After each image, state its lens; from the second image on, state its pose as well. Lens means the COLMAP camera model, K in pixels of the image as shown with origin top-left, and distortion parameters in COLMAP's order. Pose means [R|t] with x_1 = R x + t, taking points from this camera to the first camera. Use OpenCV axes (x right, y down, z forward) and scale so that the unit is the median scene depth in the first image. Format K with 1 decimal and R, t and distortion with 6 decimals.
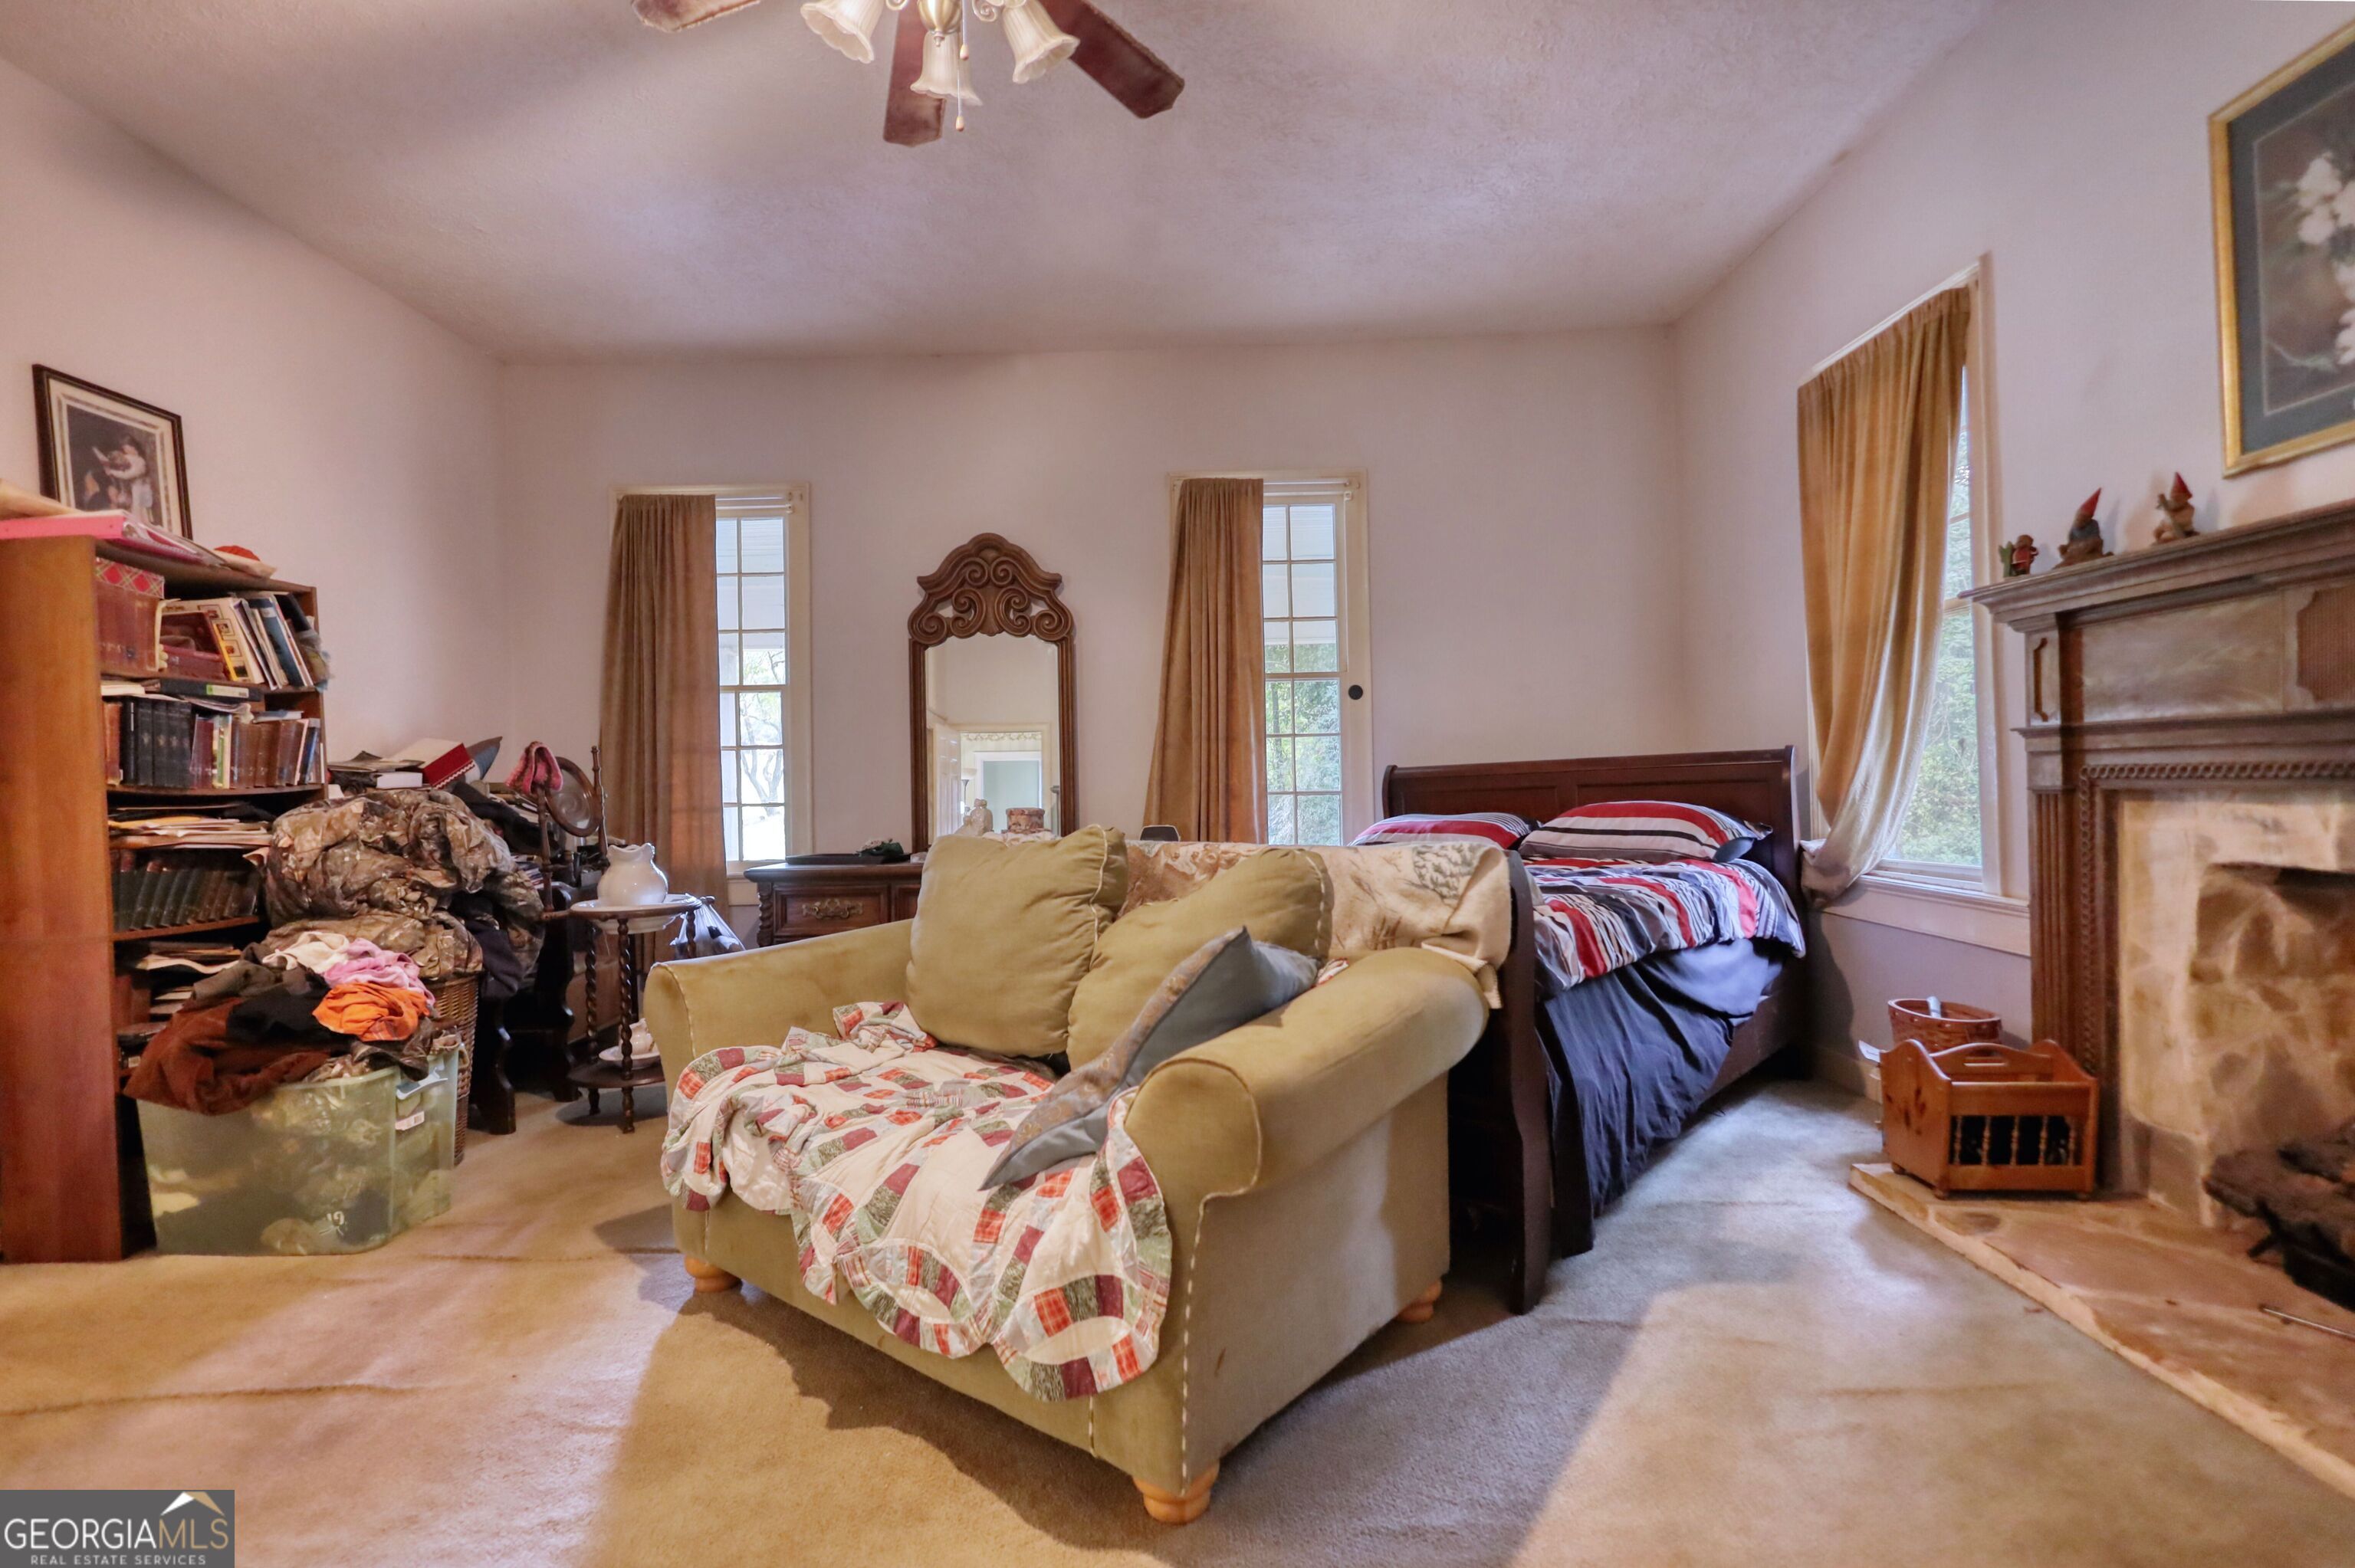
lens RADIAL K [[1100.8, 0, 1163.8], [0, 1100.8, 787.7], [0, 0, 1]] dist [0.001167, -0.001172]
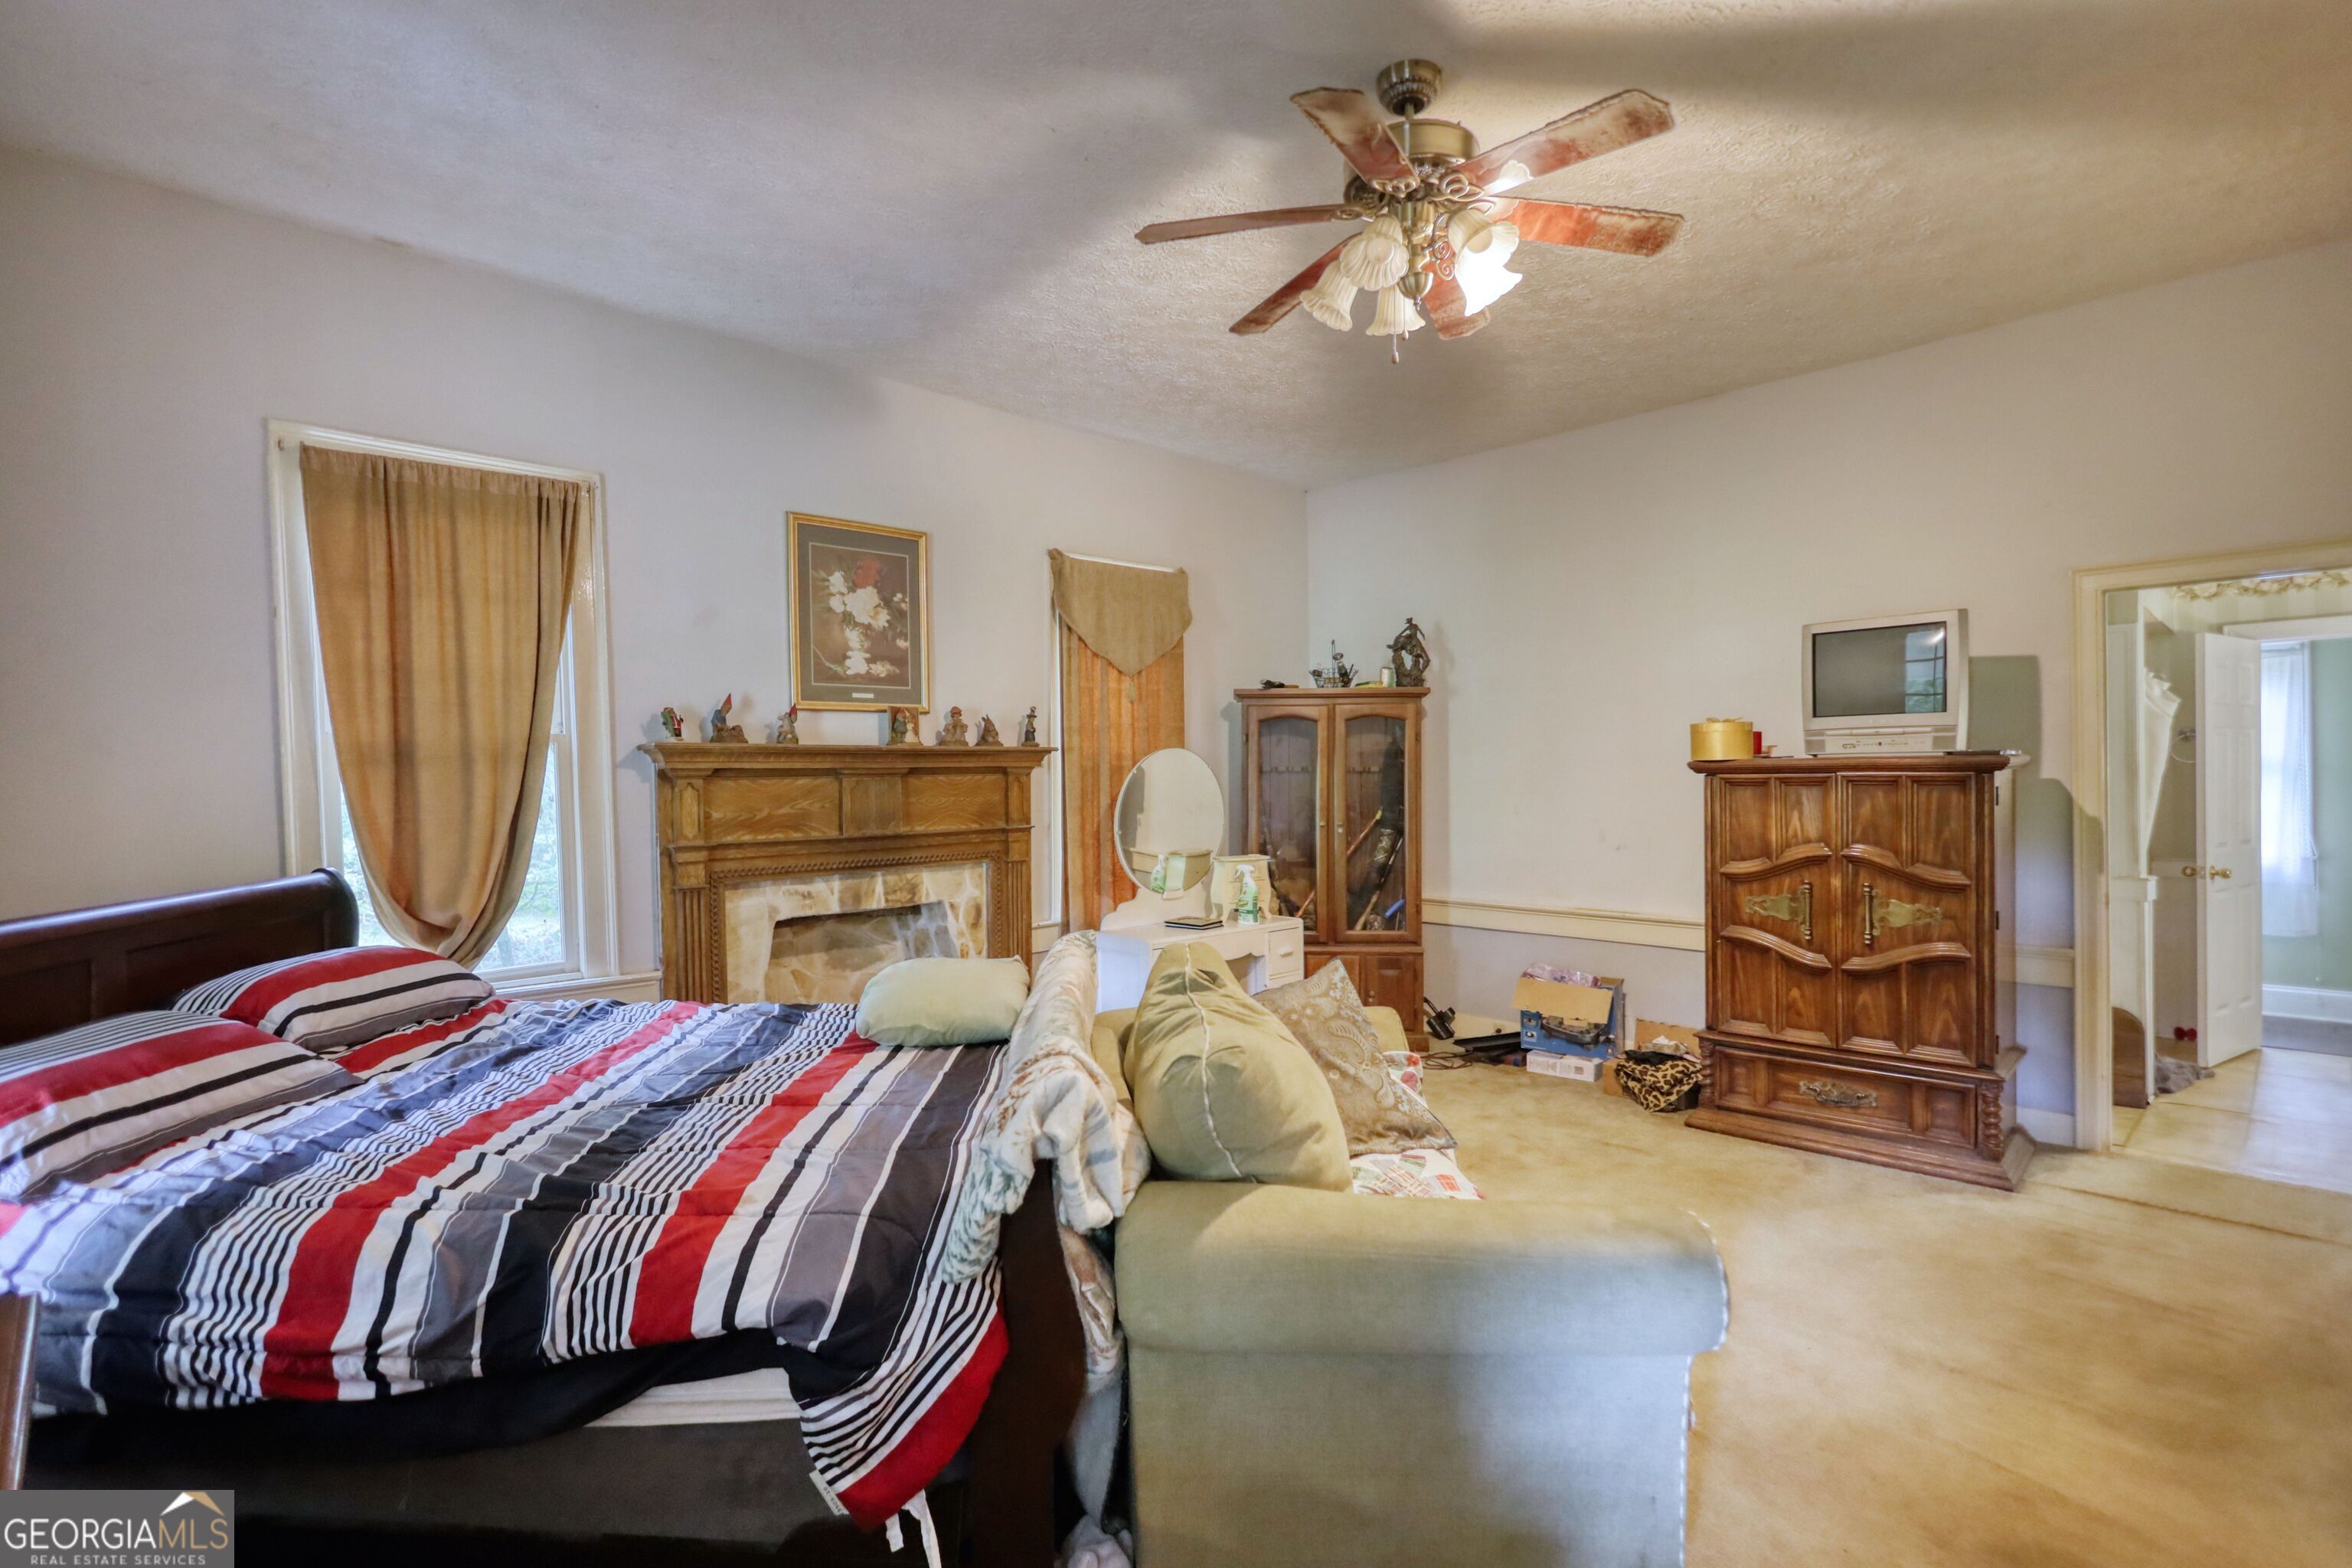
lens RADIAL K [[1099.6, 0, 1162.3], [0, 1099.6, 787.7], [0, 0, 1]] dist [0.001167, -0.001172]
pose [[-0.711572, 0.002949, 0.702607, -0.739458], [0.021269, 0.999623, 0.017345, -0.162418], [-0.702291, 0.027286, -0.711367, 1.794190]]
